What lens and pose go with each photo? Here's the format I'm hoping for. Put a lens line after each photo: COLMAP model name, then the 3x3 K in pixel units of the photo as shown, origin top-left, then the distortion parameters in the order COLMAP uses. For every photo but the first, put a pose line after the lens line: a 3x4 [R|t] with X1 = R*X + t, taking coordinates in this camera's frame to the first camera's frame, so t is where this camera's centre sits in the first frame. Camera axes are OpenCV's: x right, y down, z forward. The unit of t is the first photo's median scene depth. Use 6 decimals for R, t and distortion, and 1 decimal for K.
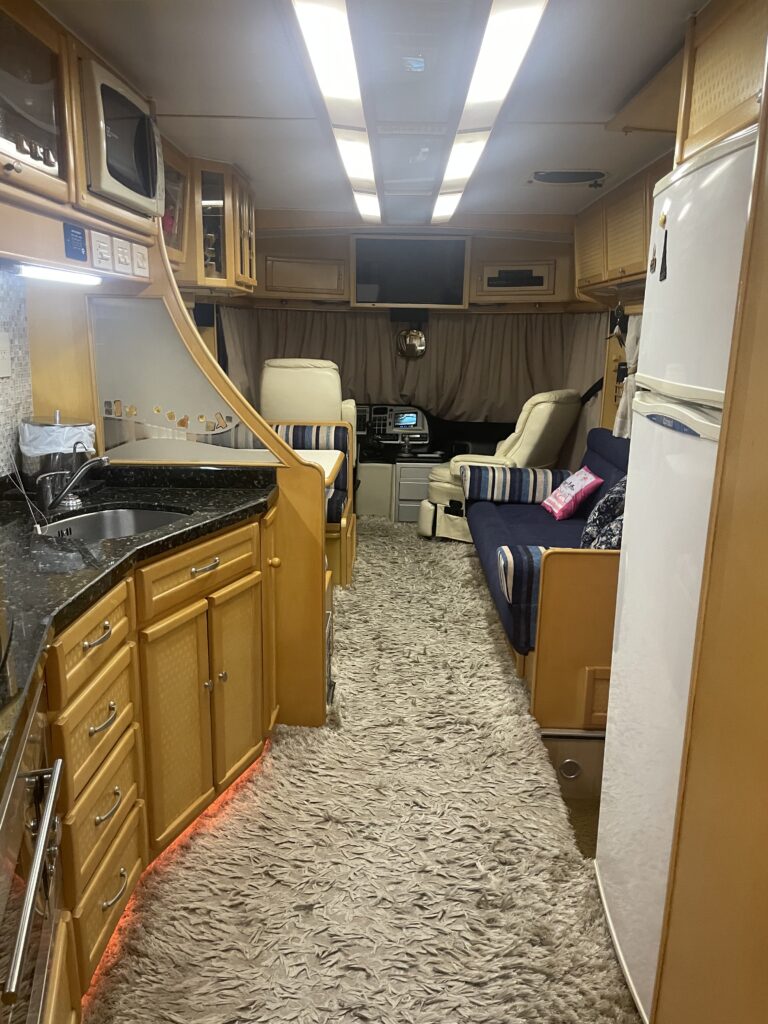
lens RADIAL K [[773.1, 0, 395.1], [0, 773.1, 512.7], [0, 0, 1]] dist [0.084140, -0.117109]
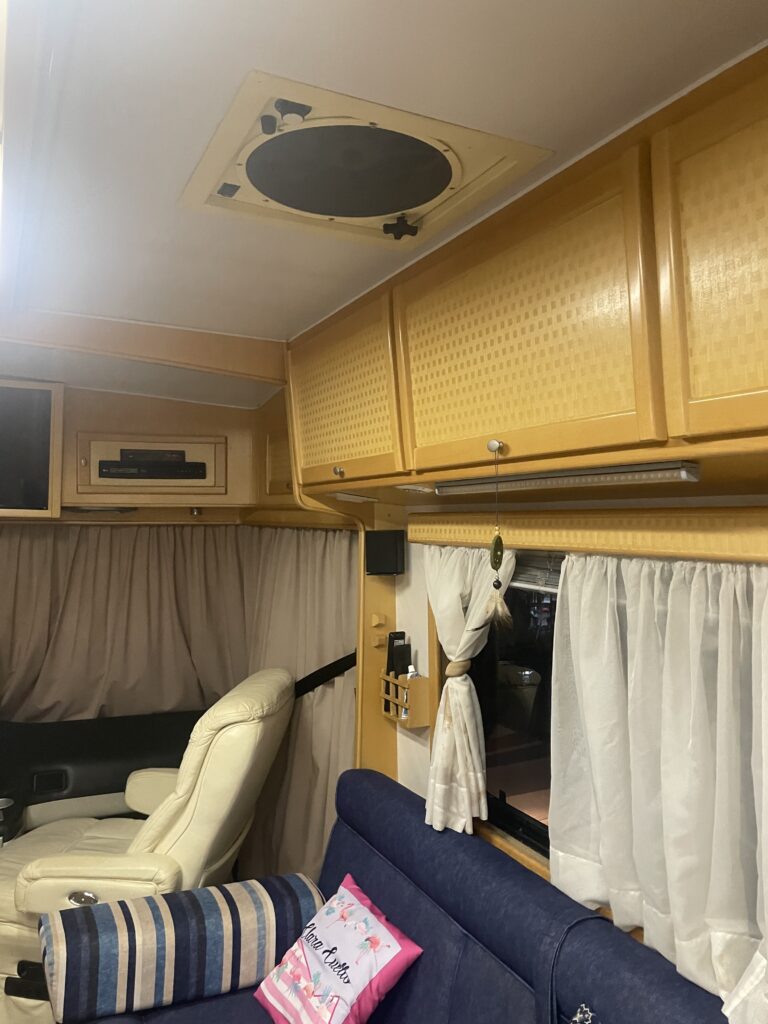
lens RADIAL K [[773.1, 0, 385.5], [0, 773.1, 511.5], [0, 0, 1]] dist [0.084140, -0.117109]
pose [[0.891011, 0.004548, 0.453959, 0.059425], [0.104650, 0.970962, -0.215130, -0.153505], [-0.441755, 0.239190, 0.864662, 0.531432]]
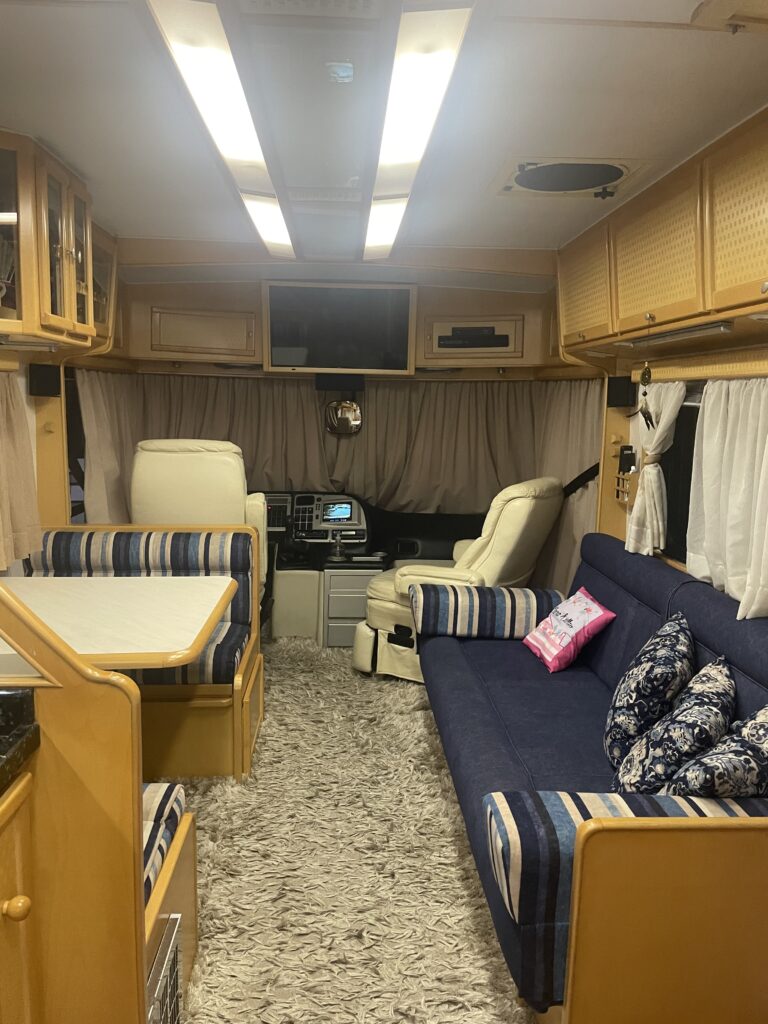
lens RADIAL K [[773.1, 0, 382.5], [0, 773.1, 503.1], [0, 0, 1]] dist [0.084140, -0.117109]
pose [[0.998324, -0.006279, 0.057531, 0.018407], [0.011803, 0.995293, -0.096187, -0.066874], [-0.056656, 0.096705, 0.993699, 0.272350]]
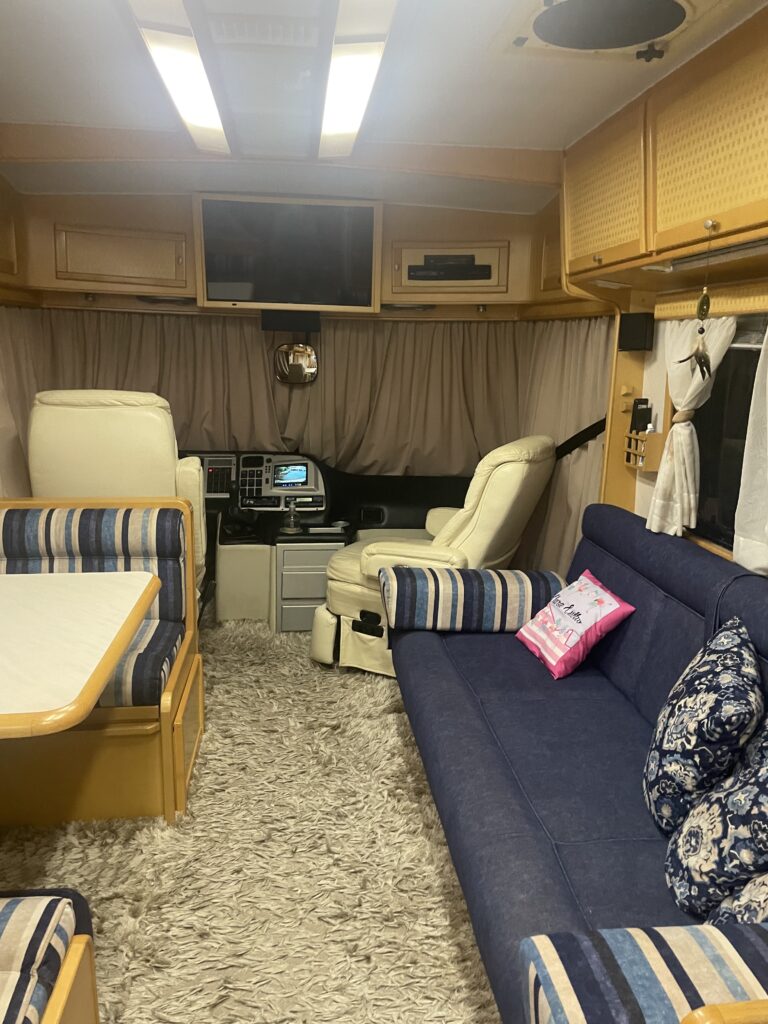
lens RADIAL K [[773.1, 0, 387.7], [0, 773.1, 514.2], [0, 0, 1]] dist [0.084140, -0.117109]
pose [[0.992309, -0.020897, 0.122012, 0.018849], [0.023060, 0.999601, -0.016336, -0.091967], [-0.121622, 0.019024, 0.992394, 0.399794]]
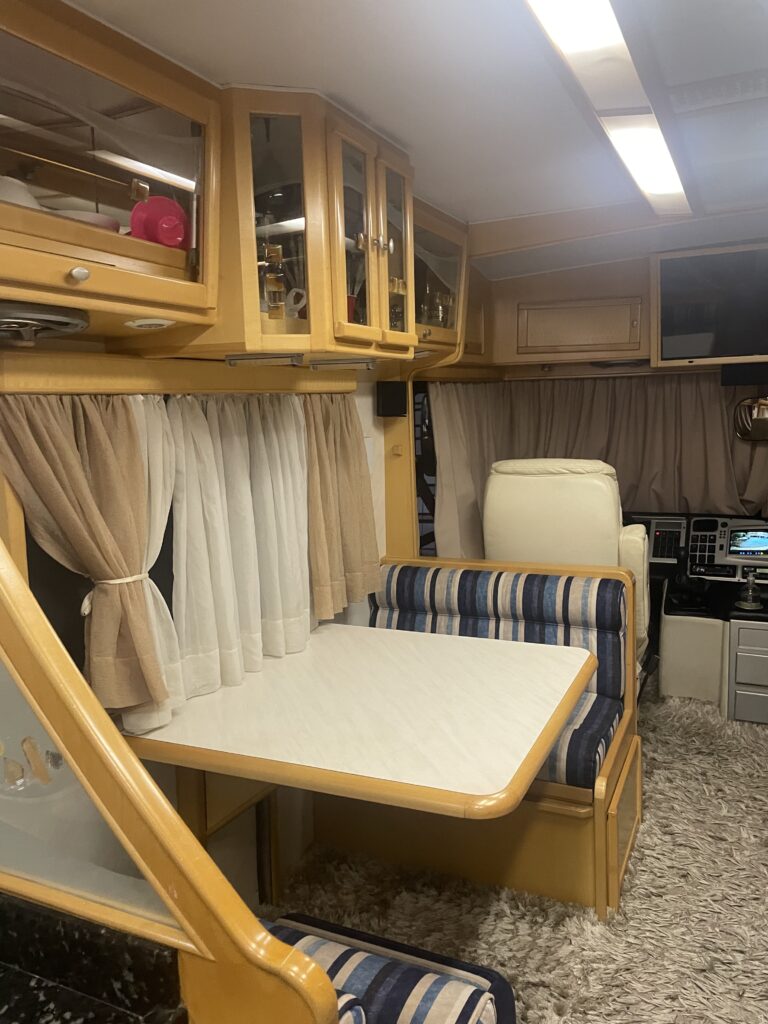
lens RADIAL K [[773.1, 0, 394.4], [0, 773.1, 502.7], [0, 0, 1]] dist [0.084140, -0.117109]
pose [[0.908778, 0.004509, -0.417256, 0.020627], [-0.044132, 0.995372, -0.085363, -0.108911], [0.414940, 0.095990, 0.904771, 0.413581]]
